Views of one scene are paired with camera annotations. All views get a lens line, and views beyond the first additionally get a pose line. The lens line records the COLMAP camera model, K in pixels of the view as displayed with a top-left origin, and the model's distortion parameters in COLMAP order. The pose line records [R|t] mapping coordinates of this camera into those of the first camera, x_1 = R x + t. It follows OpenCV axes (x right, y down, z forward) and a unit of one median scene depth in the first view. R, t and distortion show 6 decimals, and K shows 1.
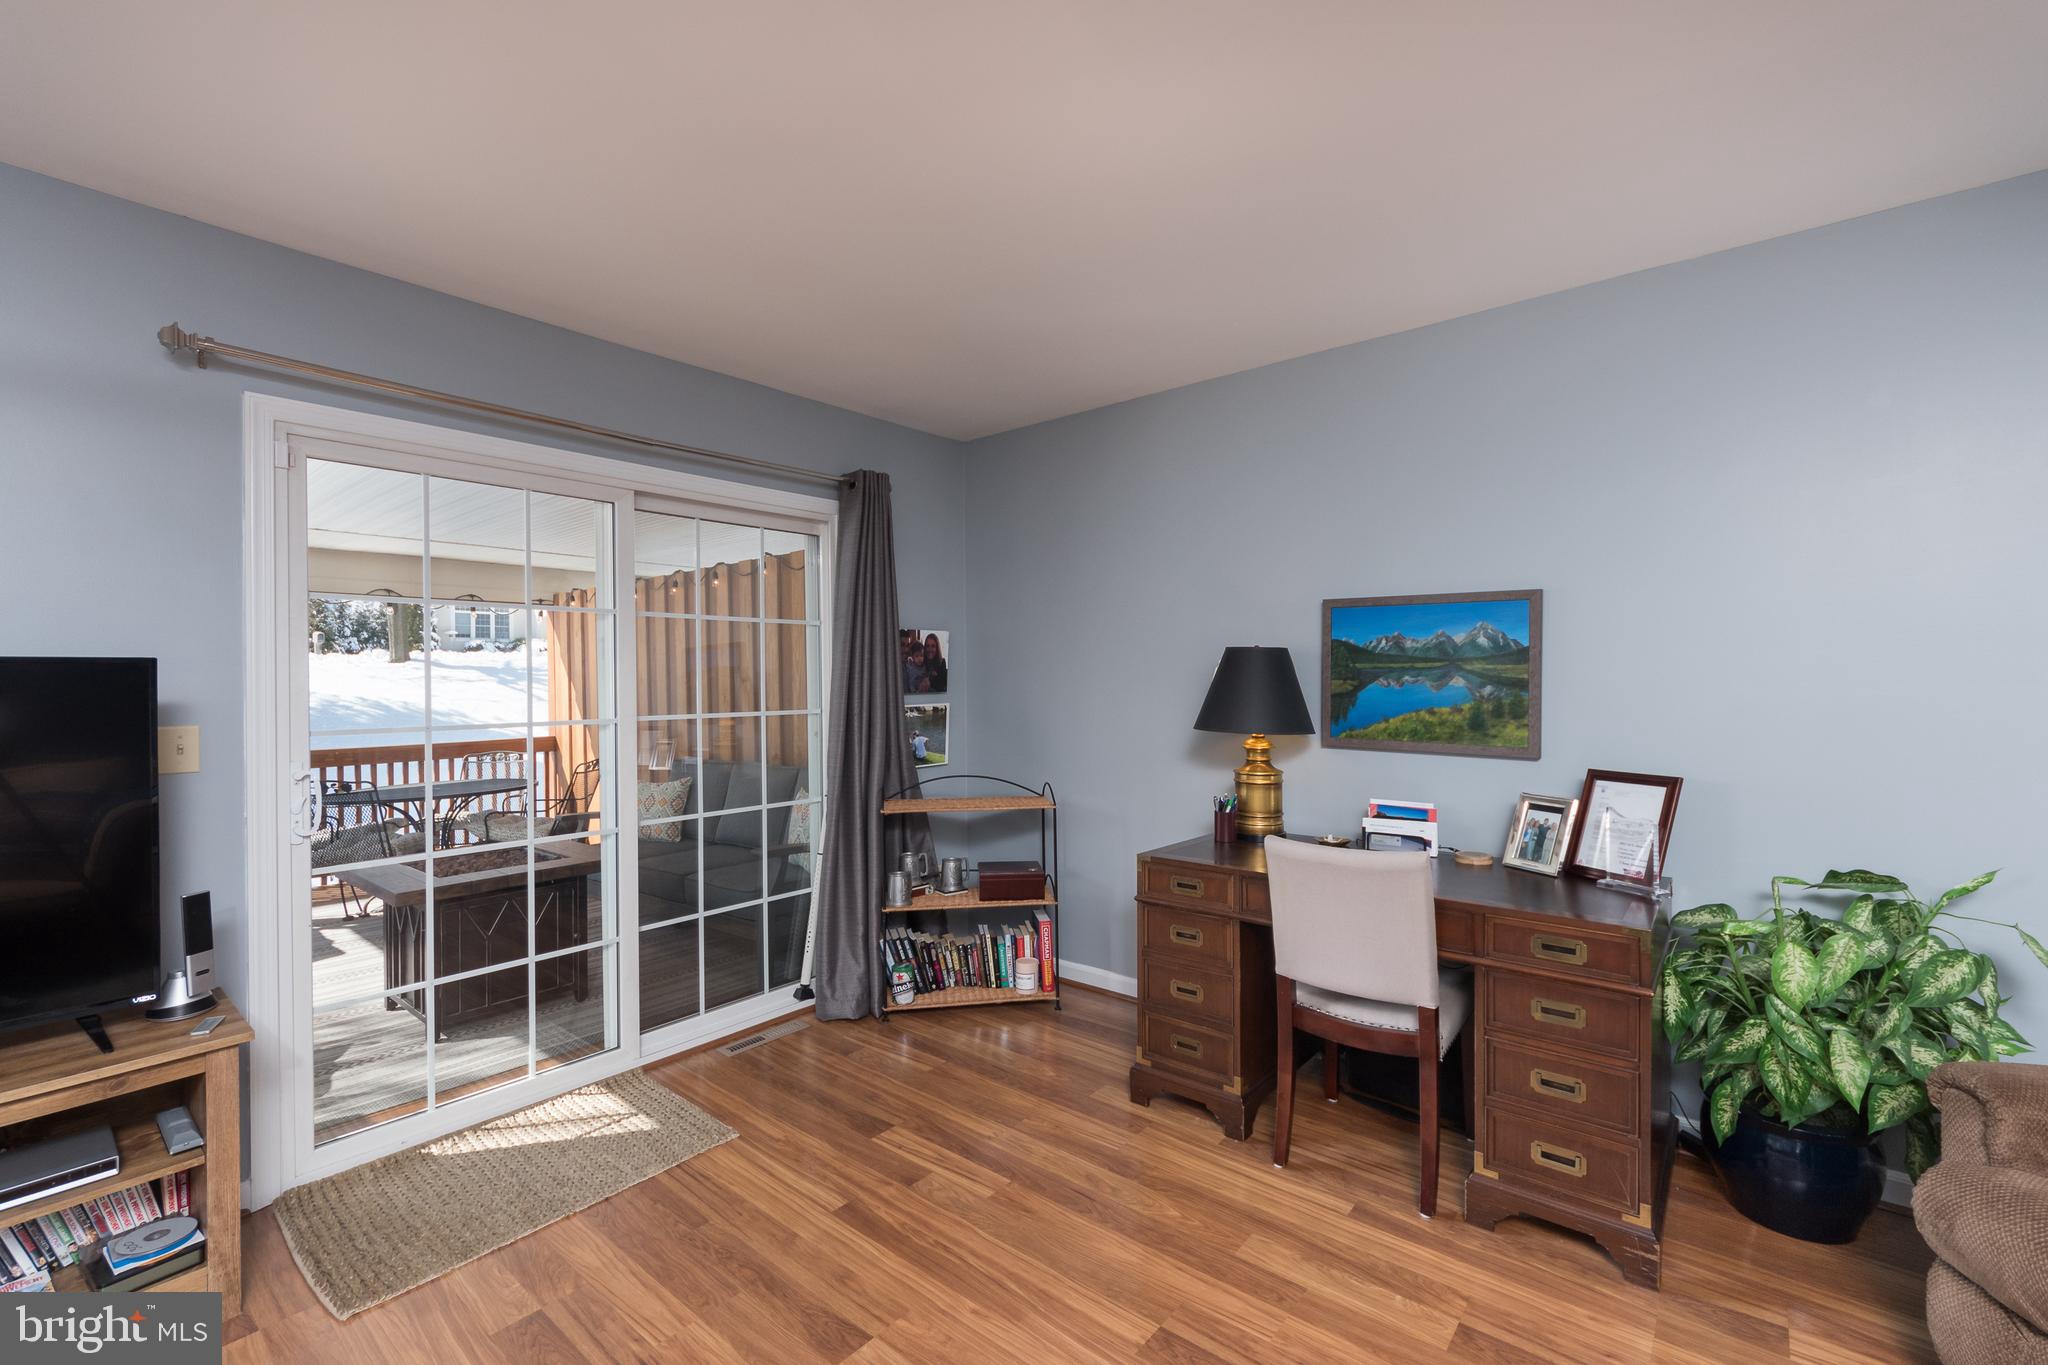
lens RADIAL K [[854.0, 0, 1023.0], [0, 854.0, 688.9], [0, 0, 1]] dist [0.001924, 0.000368]
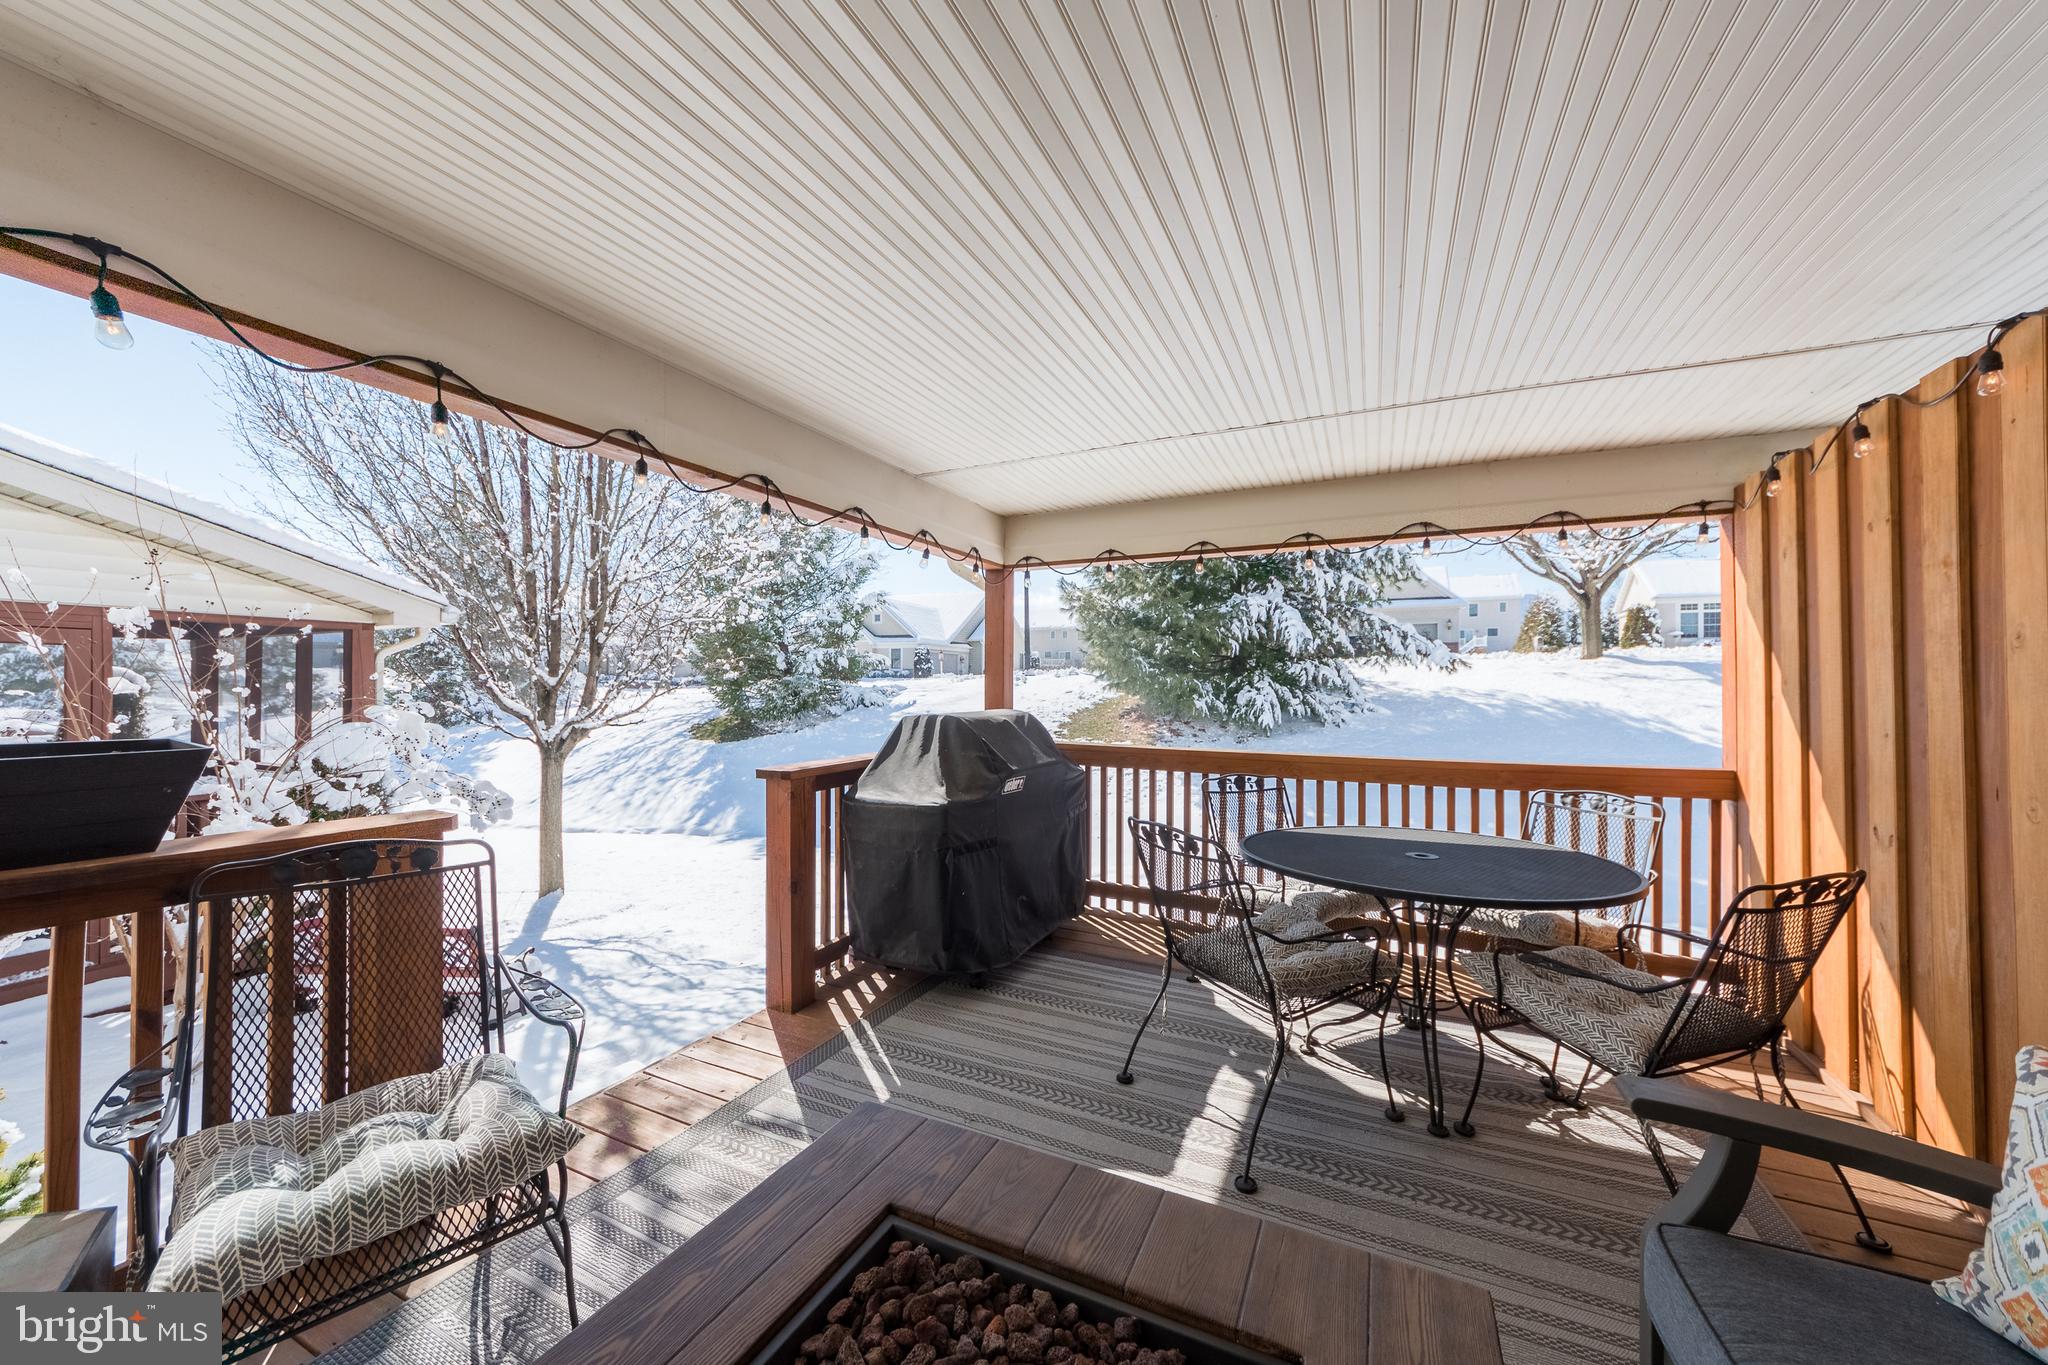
lens RADIAL K [[735.2, 0, 1031.2], [0, 735.2, 682.1], [0, 0, 1]] dist [-0.002643, -0.000702]
pose [[0.248704, 0.000679, -0.968579, -0.234694], [-0.011837, 0.999927, -0.002339, 0.009505], [0.968507, 0.012046, 0.248694, 0.493579]]
